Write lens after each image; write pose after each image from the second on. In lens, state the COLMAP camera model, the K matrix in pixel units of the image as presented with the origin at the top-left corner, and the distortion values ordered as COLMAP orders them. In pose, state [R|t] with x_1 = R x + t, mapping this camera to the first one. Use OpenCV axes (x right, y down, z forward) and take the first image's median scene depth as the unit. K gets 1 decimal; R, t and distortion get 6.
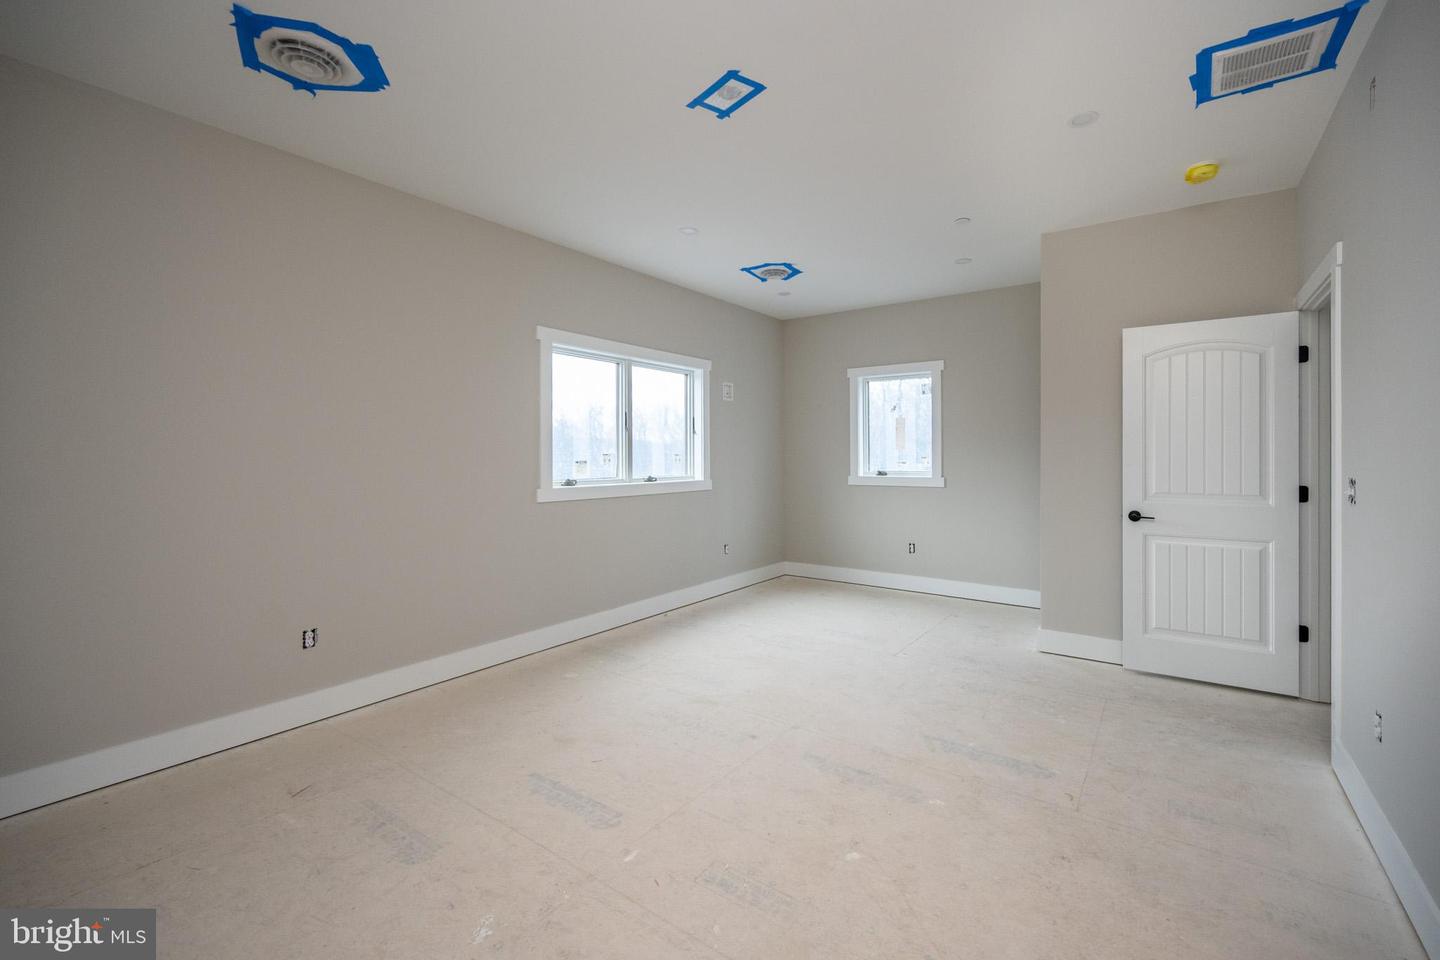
lens RADIAL K [[583.4, 0, 767.4], [0, 583.4, 455.6], [0, 0, 1]] dist [-0.002874, 0.000122]
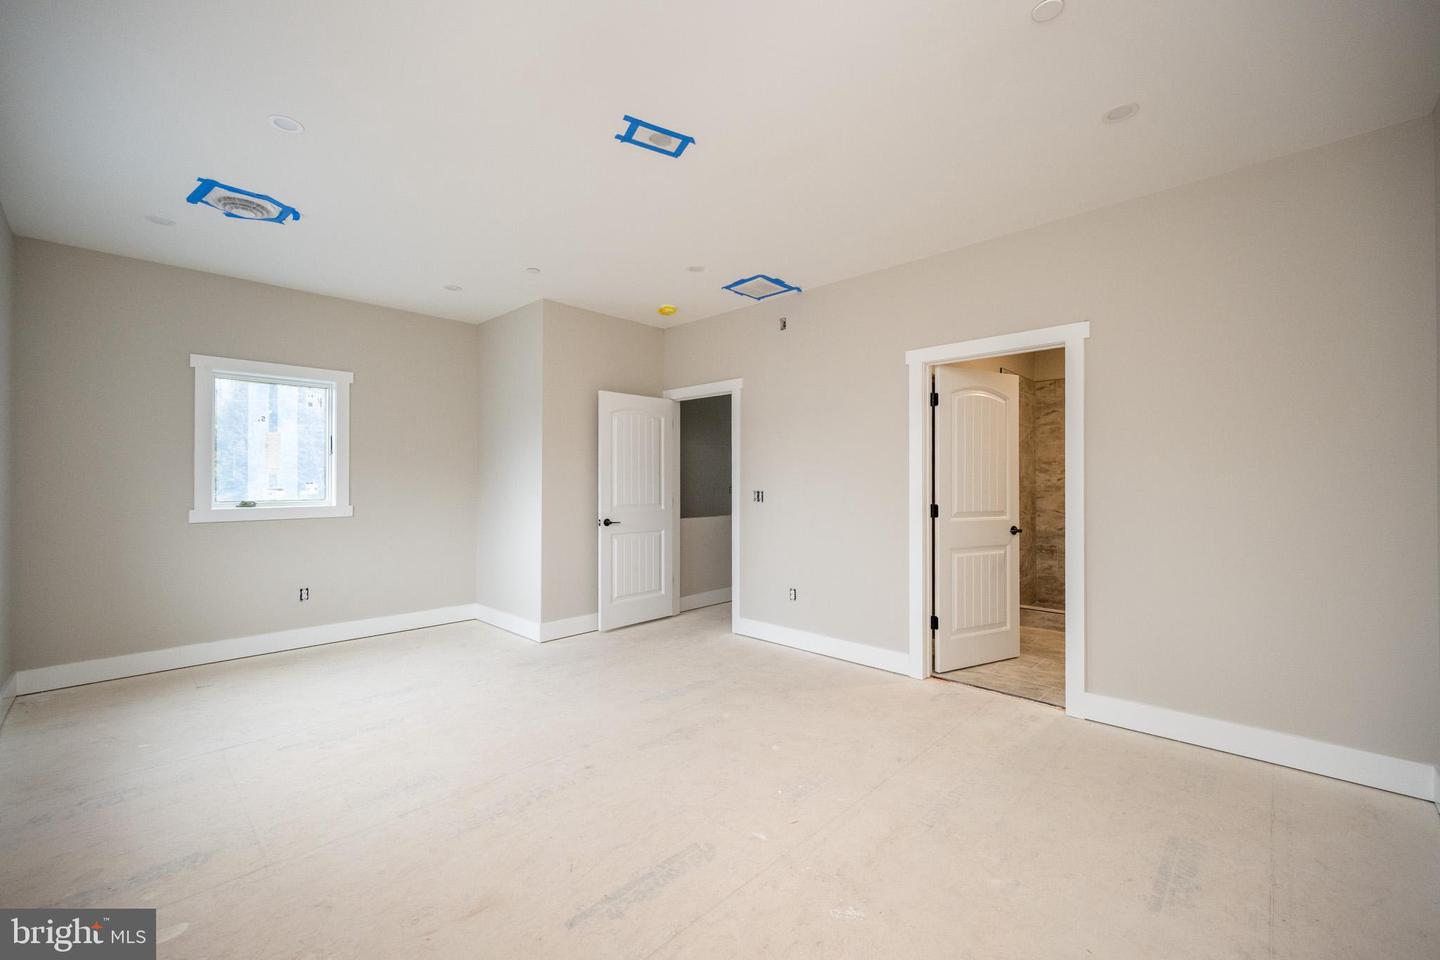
lens RADIAL K [[583.4, 0, 711.4], [0, 583.4, 476.0], [0, 0, 1]] dist [-0.002874, 0.000122]
pose [[0.193062, 0.010072, 0.981135, -0.724052], [0.001141, 0.999944, -0.010490, 0.004654], [-0.981186, 0.003145, 0.193040, 0.466350]]
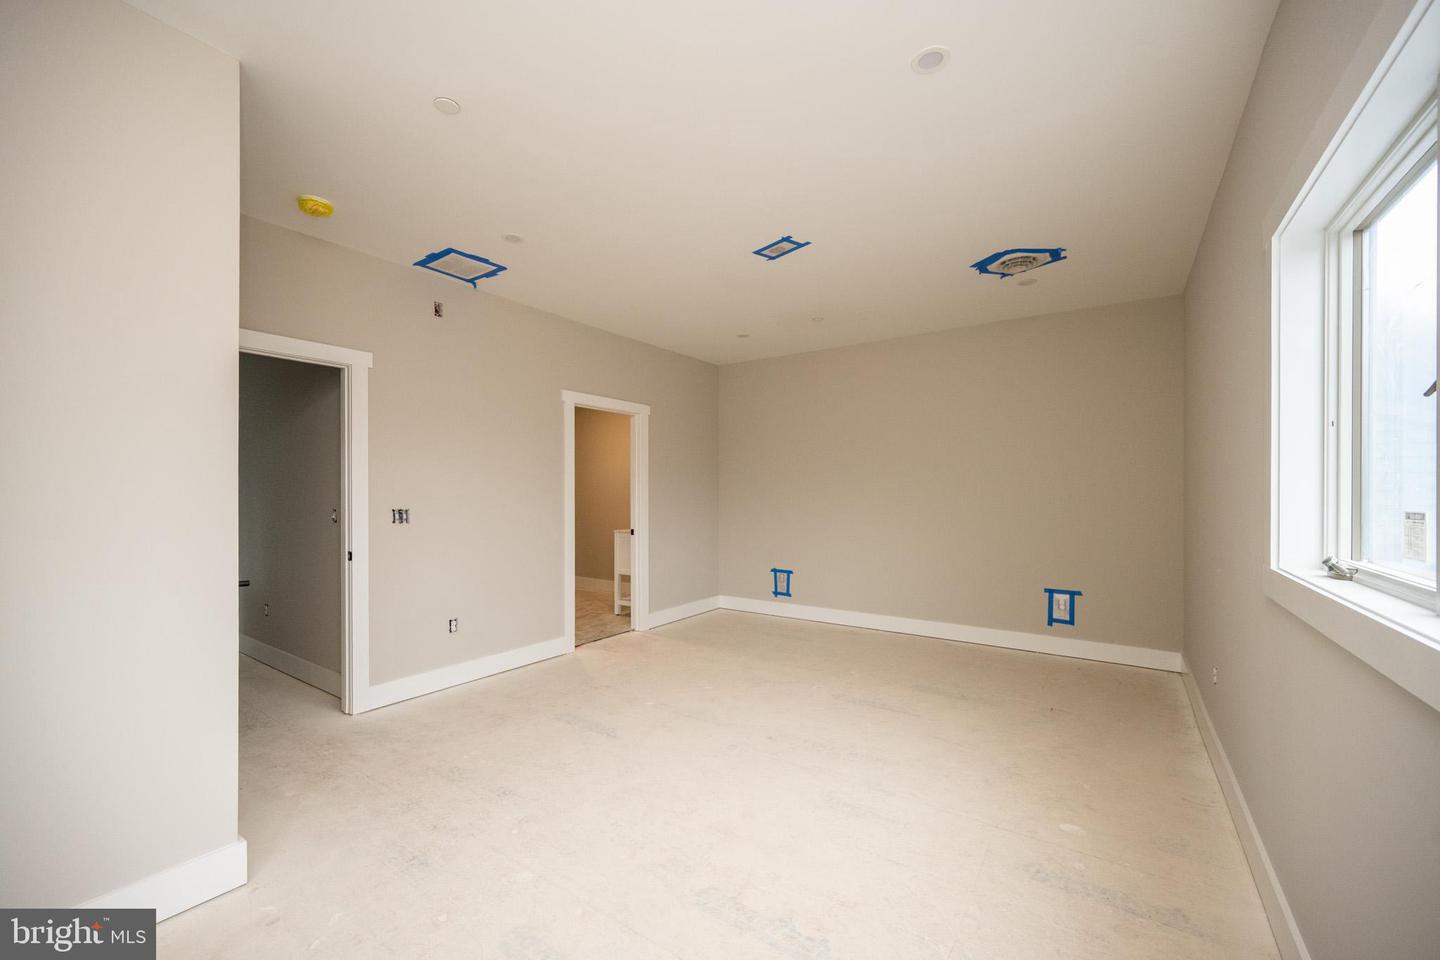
lens RADIAL K [[583.4, 0, 719.8], [0, 583.4, 493.8], [0, 0, 1]] dist [-0.002874, 0.000122]
pose [[-0.999974, 0.002189, 0.006802, 0.048906], [0.002182, 0.999997, -0.001044, 0.000791], [-0.006804, -0.001029, -0.999976, 1.651781]]
